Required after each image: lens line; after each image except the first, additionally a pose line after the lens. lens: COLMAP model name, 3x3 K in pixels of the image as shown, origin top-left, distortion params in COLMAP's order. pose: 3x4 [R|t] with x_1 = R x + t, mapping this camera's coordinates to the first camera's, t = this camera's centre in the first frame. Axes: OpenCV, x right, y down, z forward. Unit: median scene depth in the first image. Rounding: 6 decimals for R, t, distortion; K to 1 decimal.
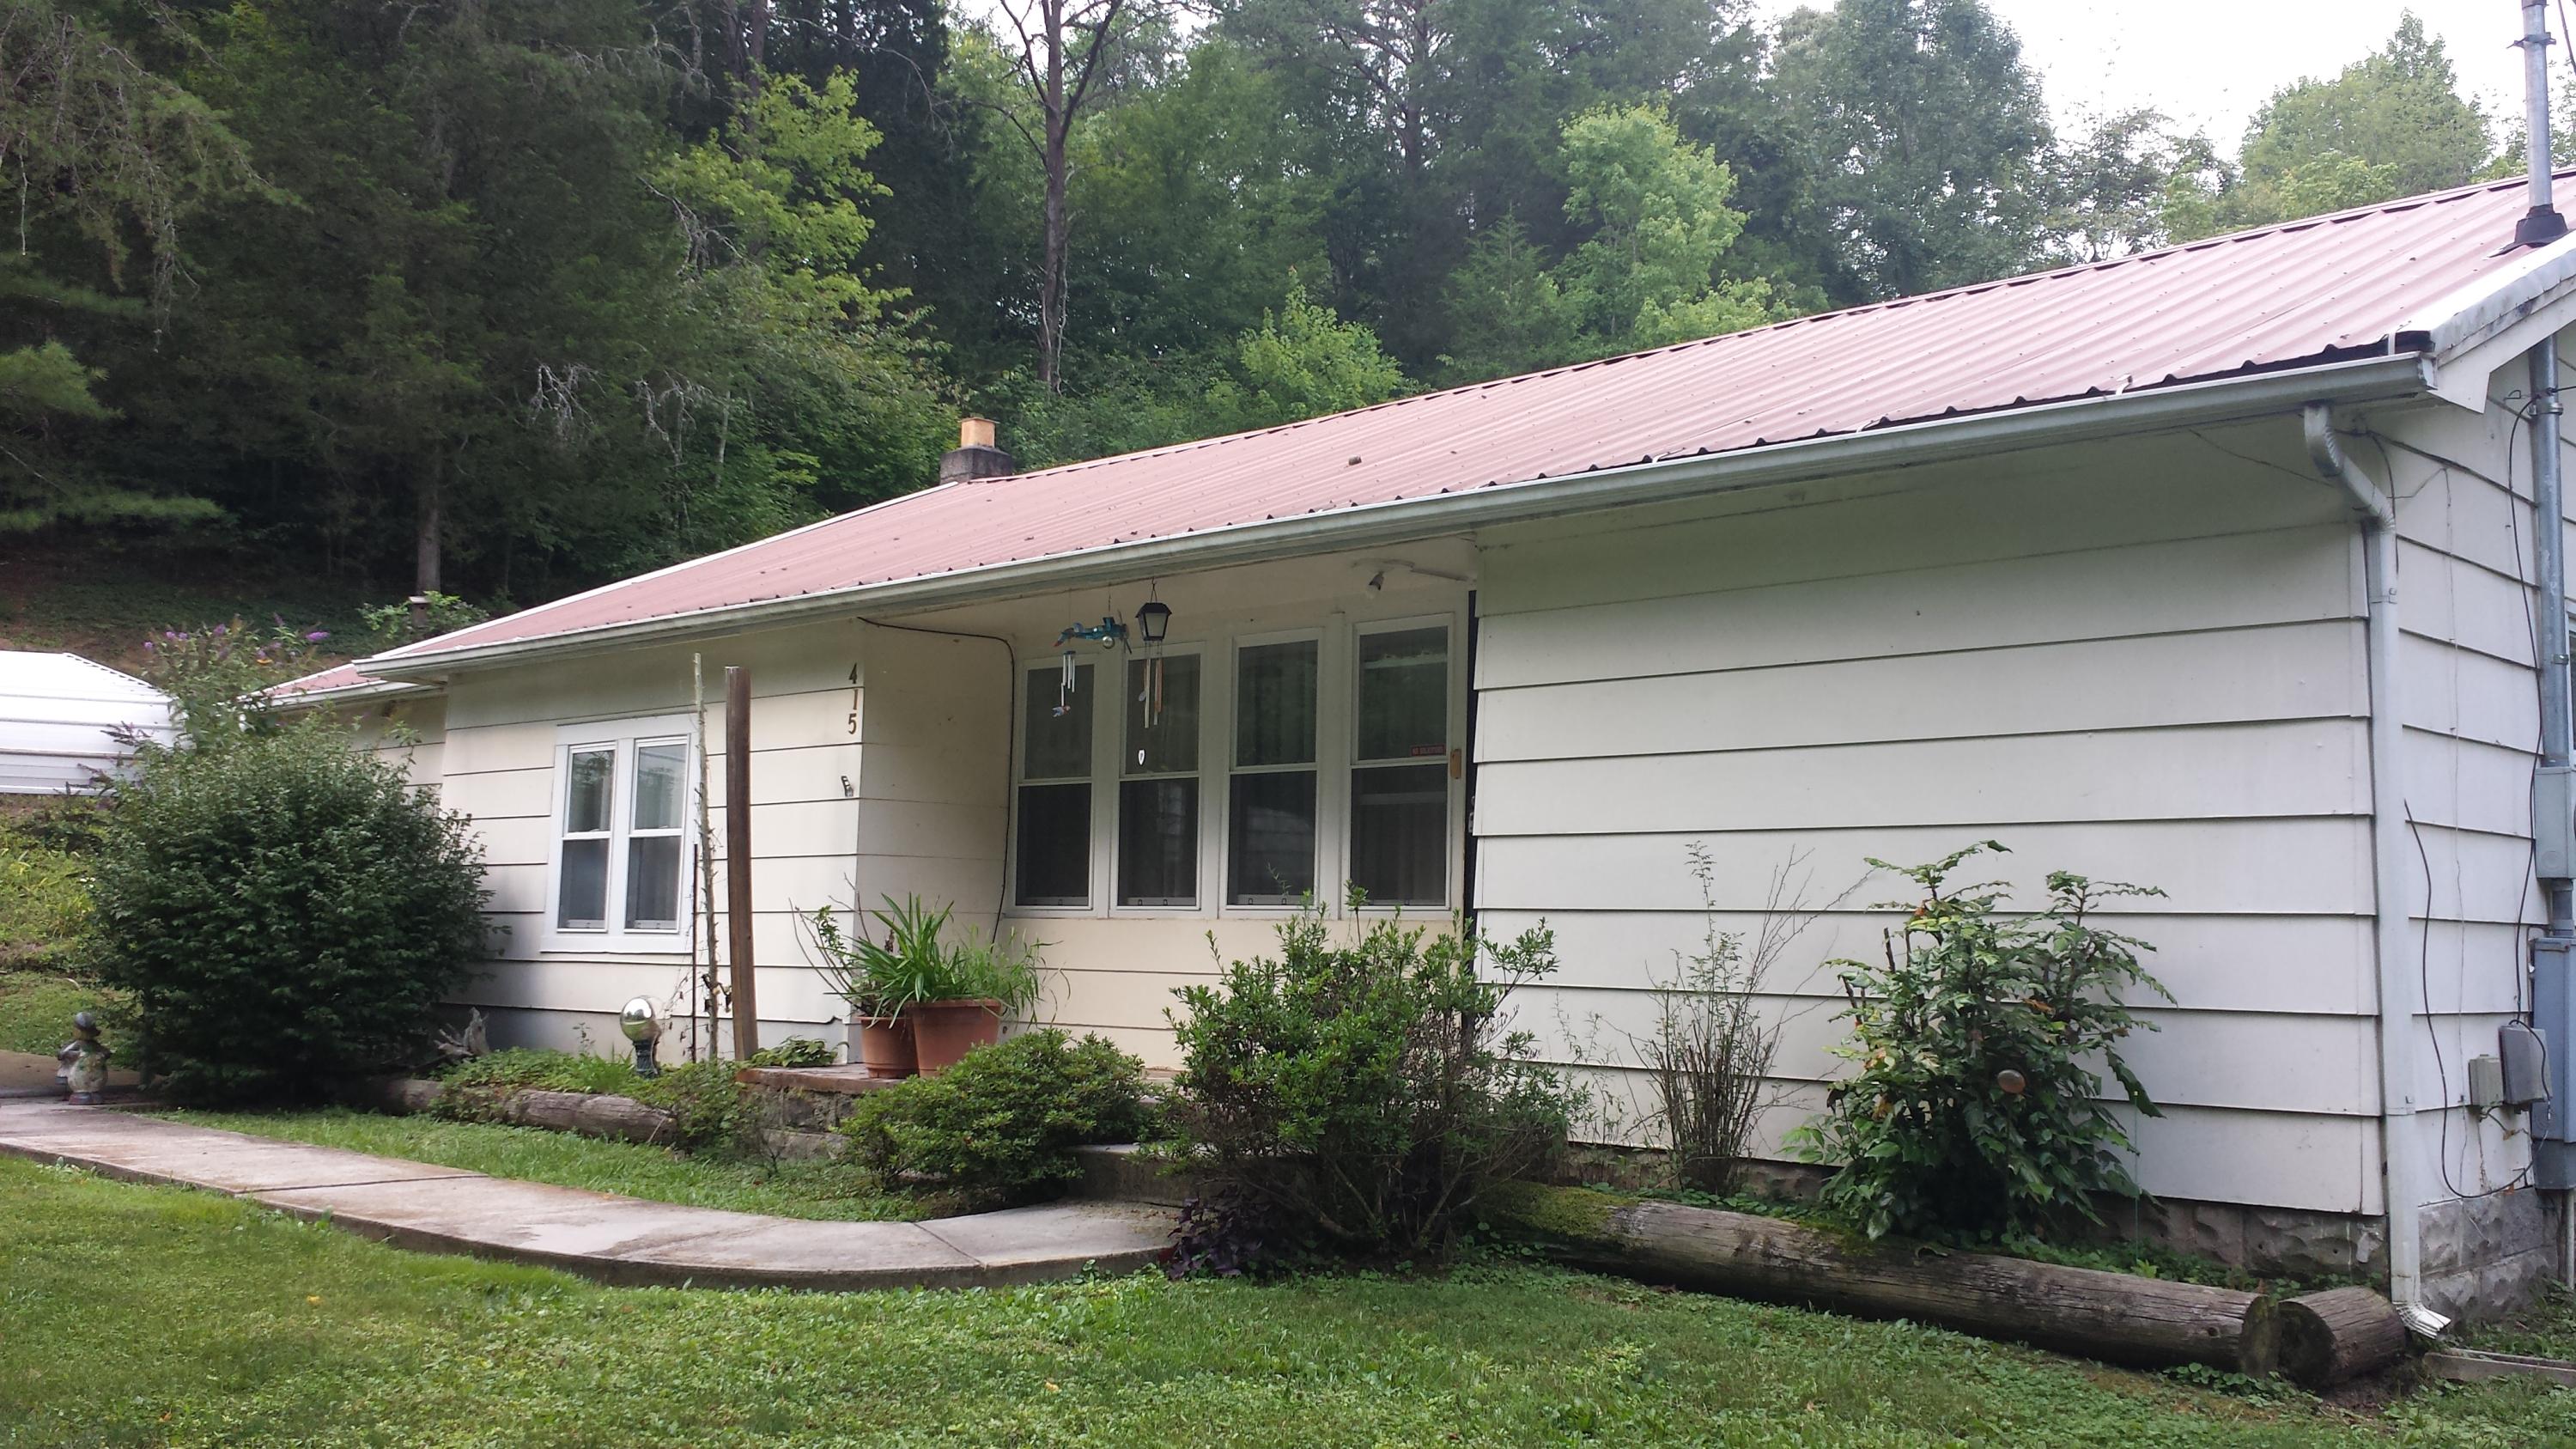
lens RADIAL K [[2323.0, 0, 1284.6], [0, 2323.0, 713.2], [0, 0, 1]] dist [0.043671, -0.087676]
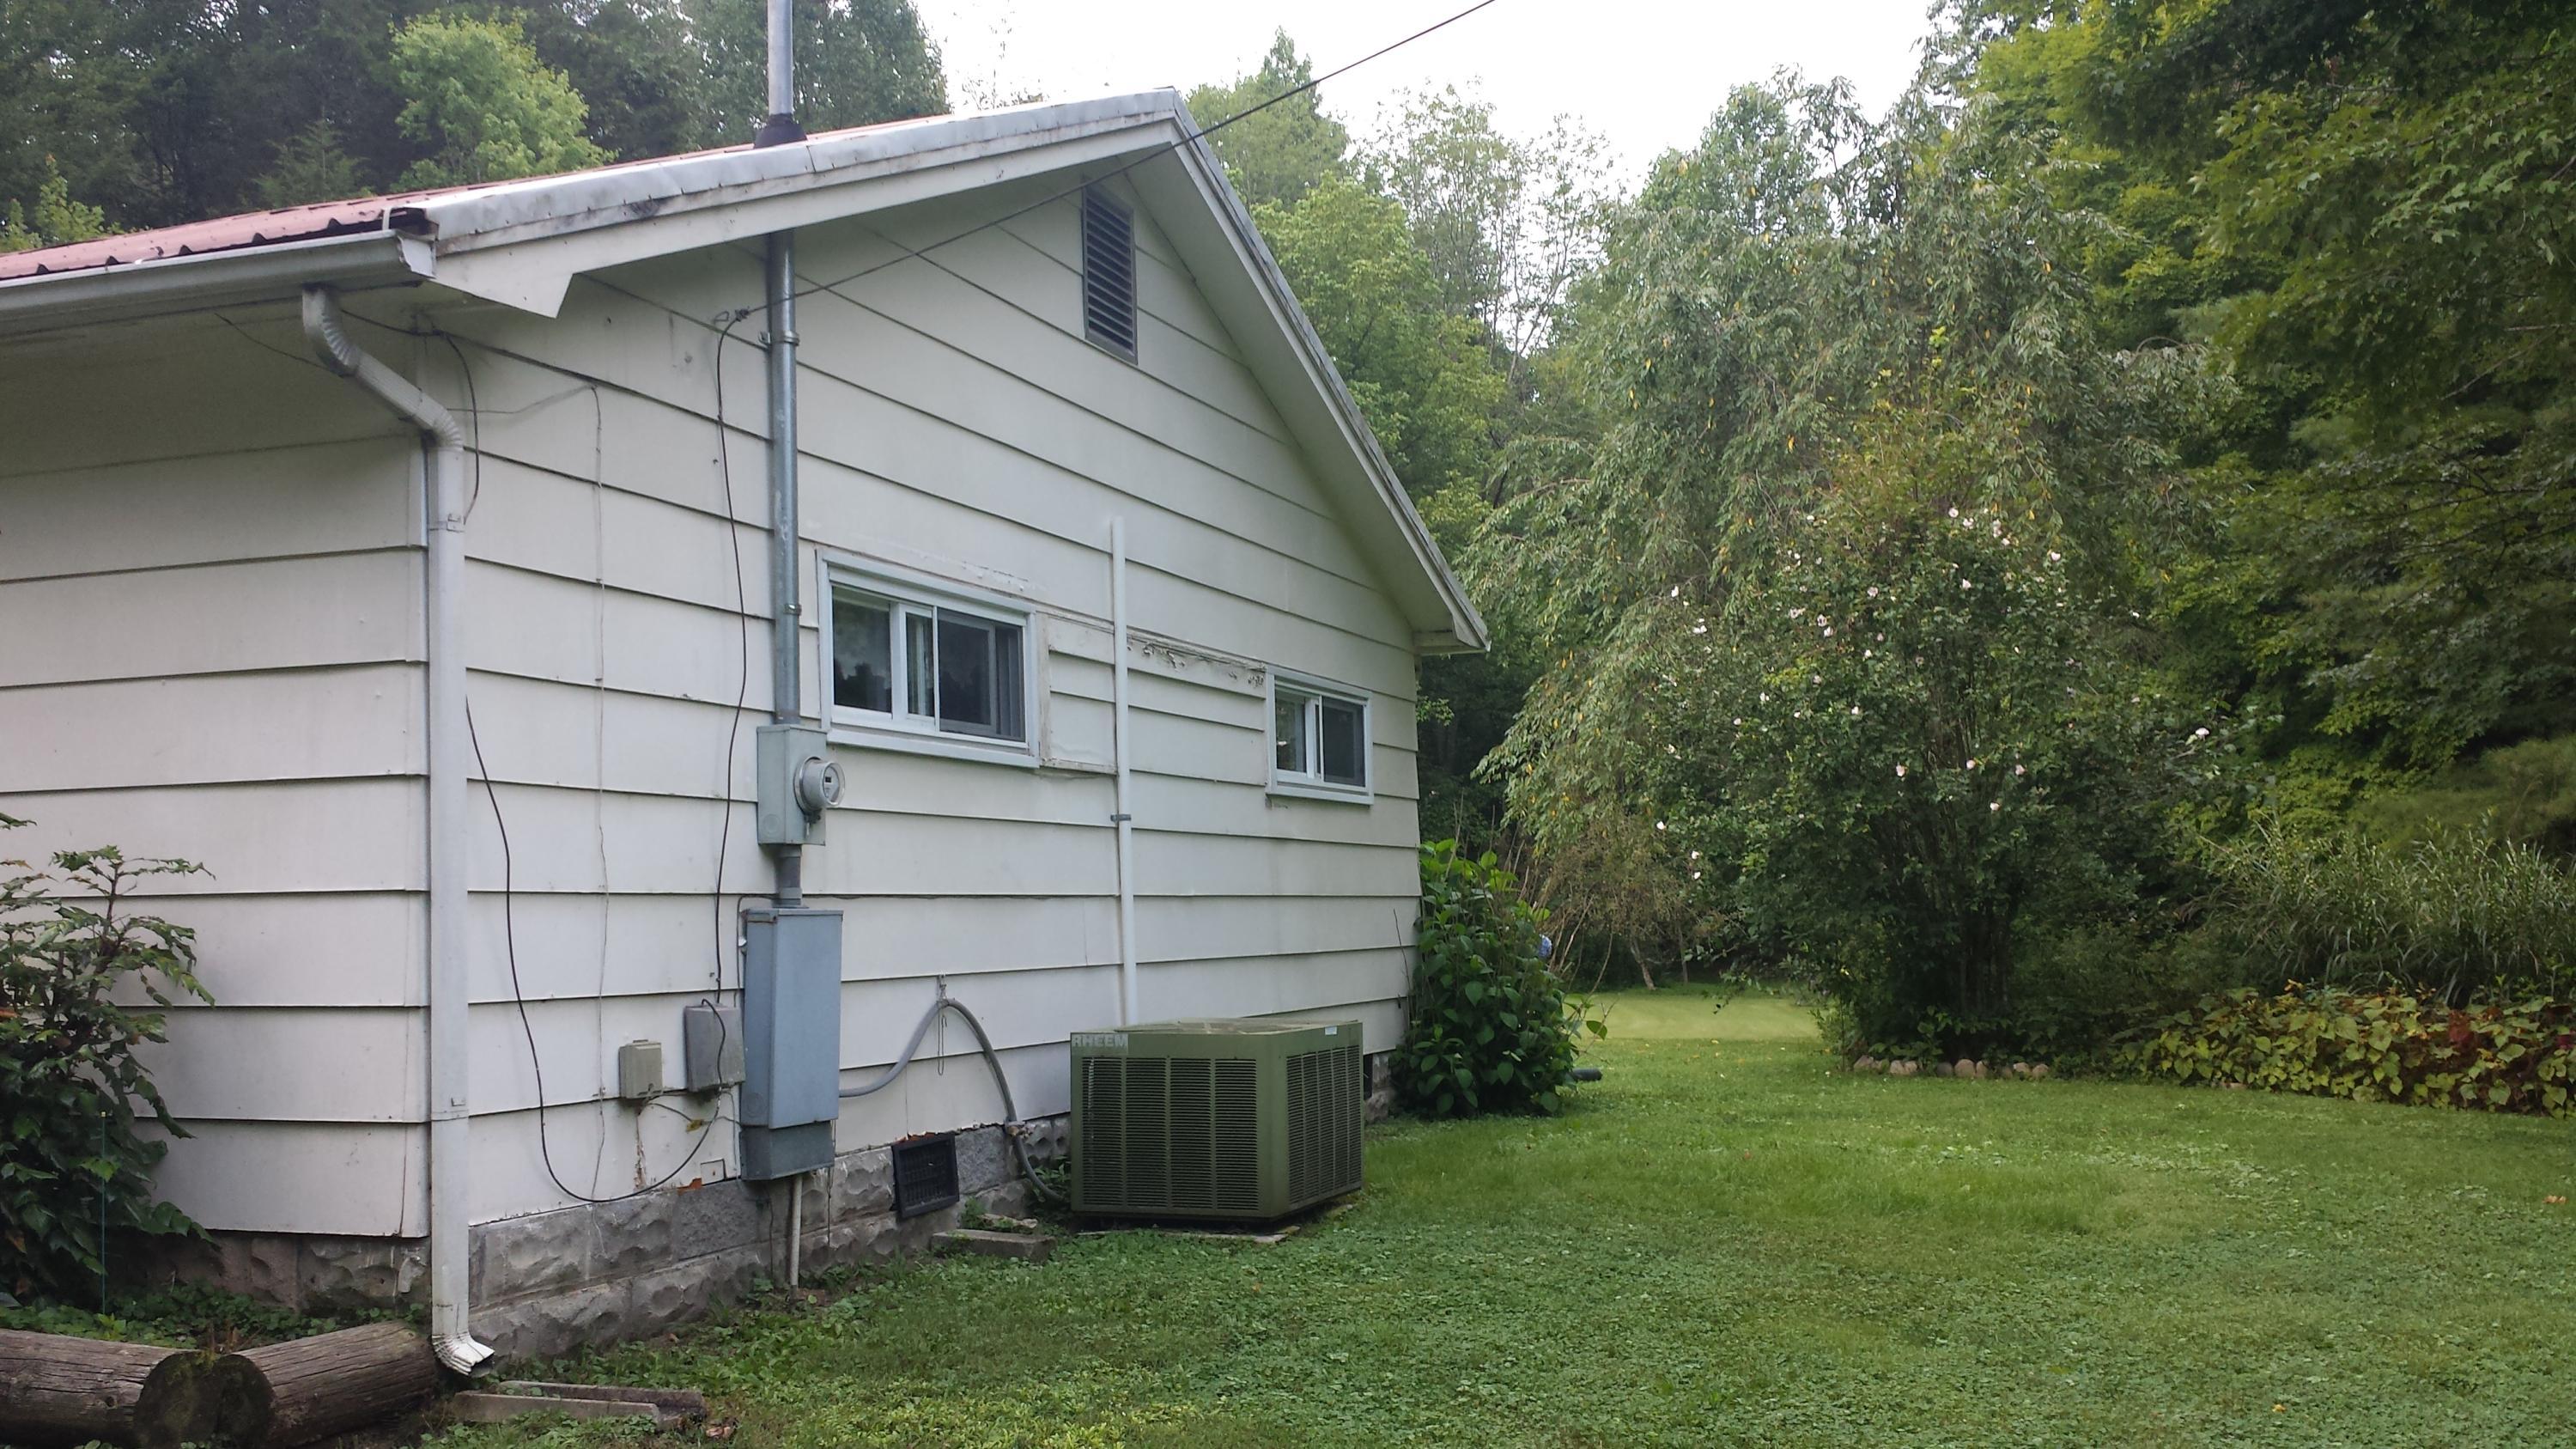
lens RADIAL K [[2323.0, 0, 1305.2], [0, 2323.0, 734.2], [0, 0, 1]] dist [0.043671, -0.087676]
pose [[0.917196, 0.004978, 0.398405, 0.367247], [-0.013187, 0.999753, 0.017869, 0.007643], [-0.398217, -0.021643, 0.917036, 0.068957]]
